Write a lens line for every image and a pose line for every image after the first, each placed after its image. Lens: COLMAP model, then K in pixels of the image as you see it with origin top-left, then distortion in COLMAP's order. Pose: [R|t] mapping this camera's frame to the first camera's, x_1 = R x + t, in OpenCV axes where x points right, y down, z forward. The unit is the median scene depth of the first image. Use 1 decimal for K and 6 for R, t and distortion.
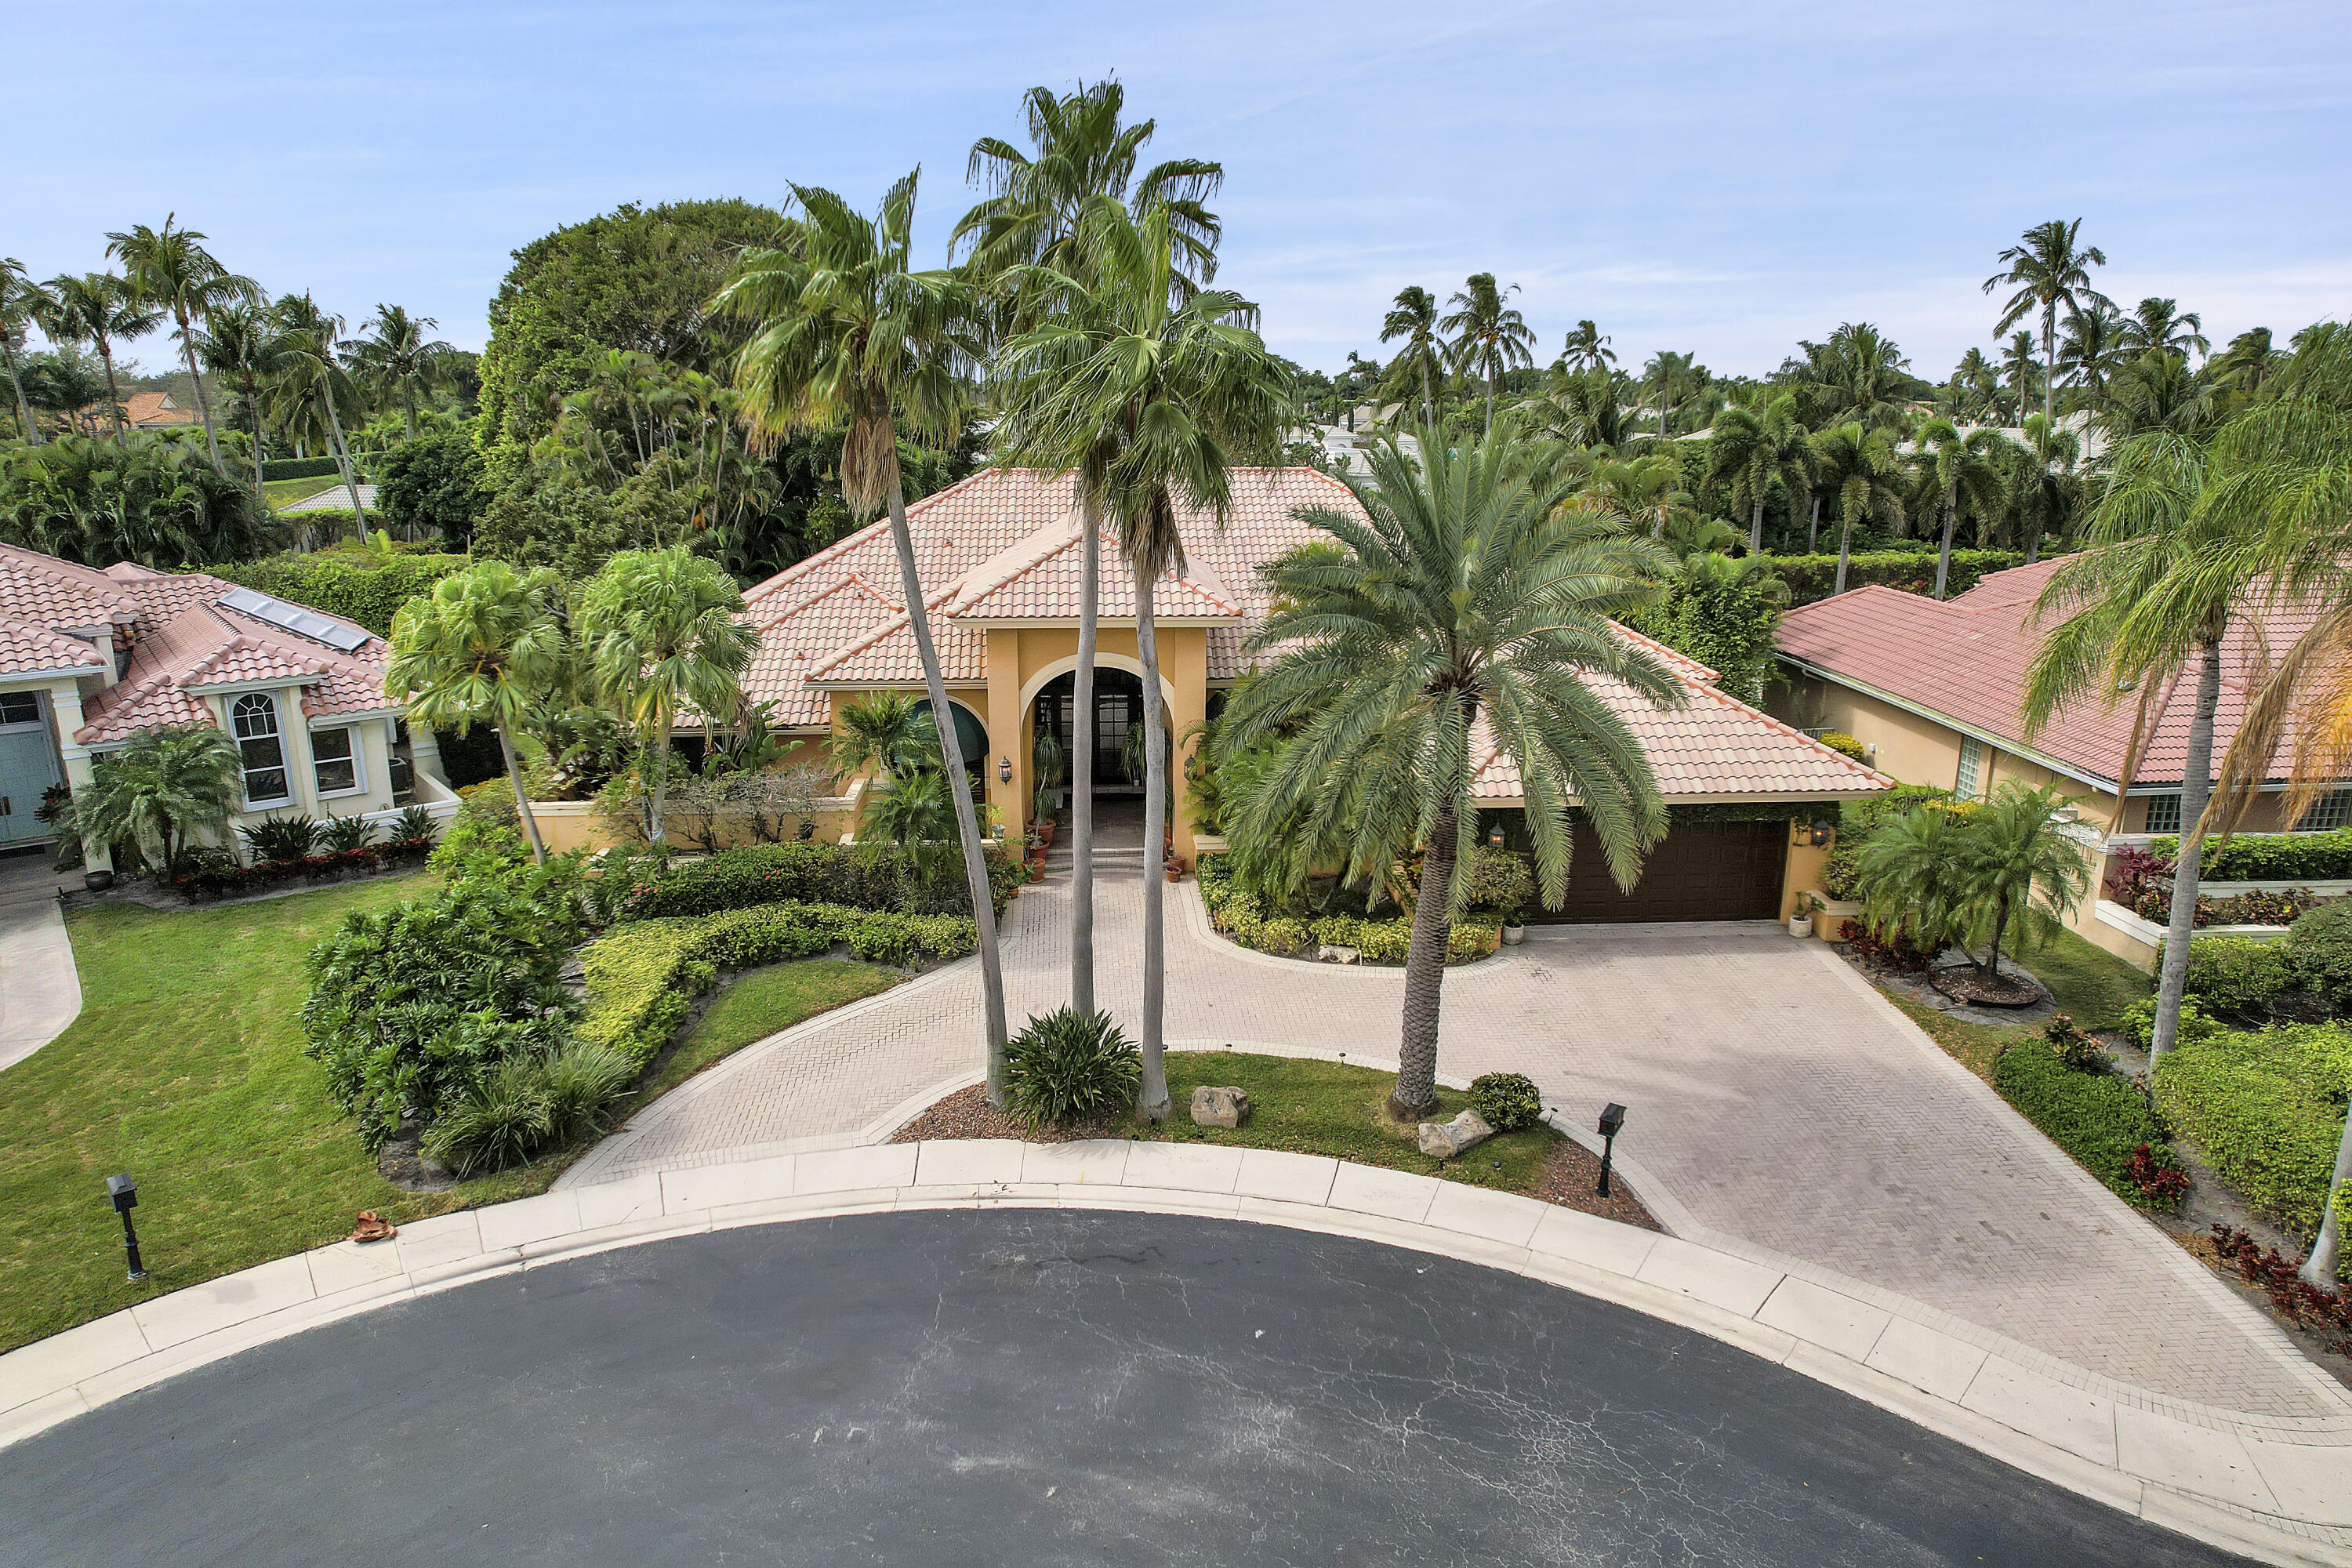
lens RADIAL K [[1482.3, 0, 1185.9], [0, 1482.3, 831.5], [0, 0, 1]] dist [-0.059691, 0.054563]
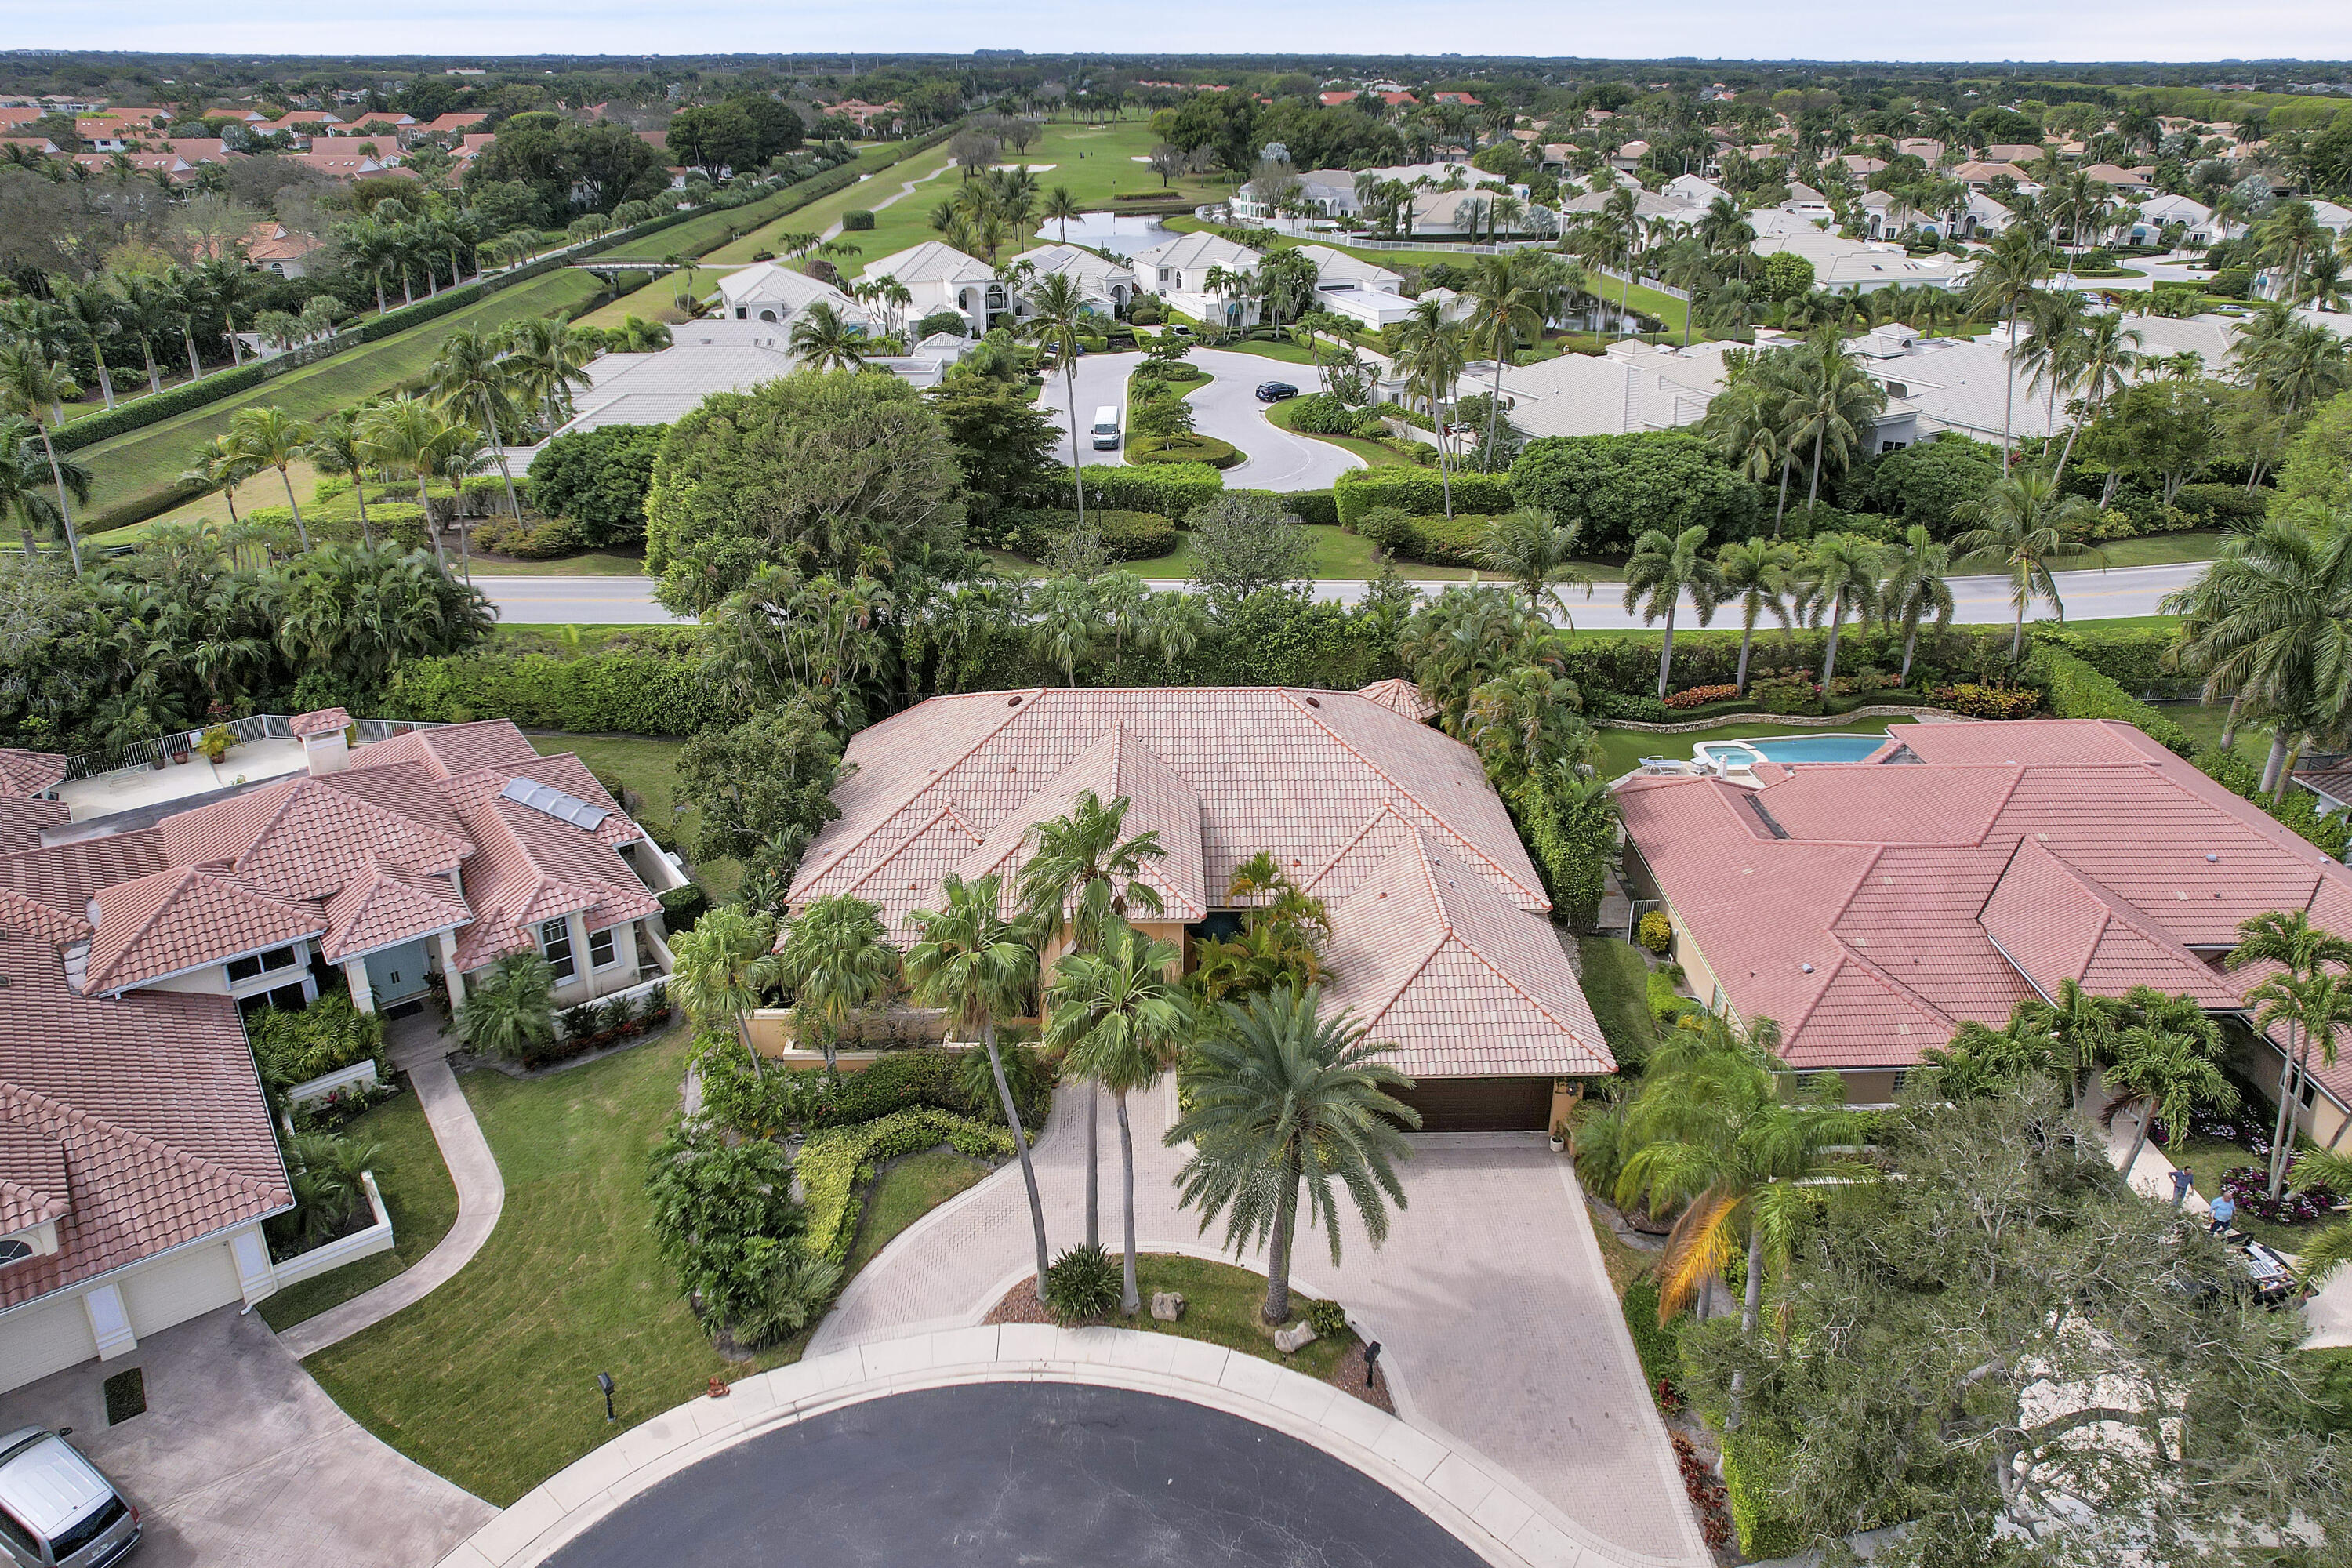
lens RADIAL K [[1531.3, 0, 1169.6], [0, 1531.3, 691.9], [0, 0, 1]] dist [-0.068627, 0.067339]
pose [[0.998417, 0.020942, -0.052200, 0.094043], [-0.014975, 0.993574, 0.112190, -0.672531], [0.054214, -0.111231, 0.992315, -0.647286]]
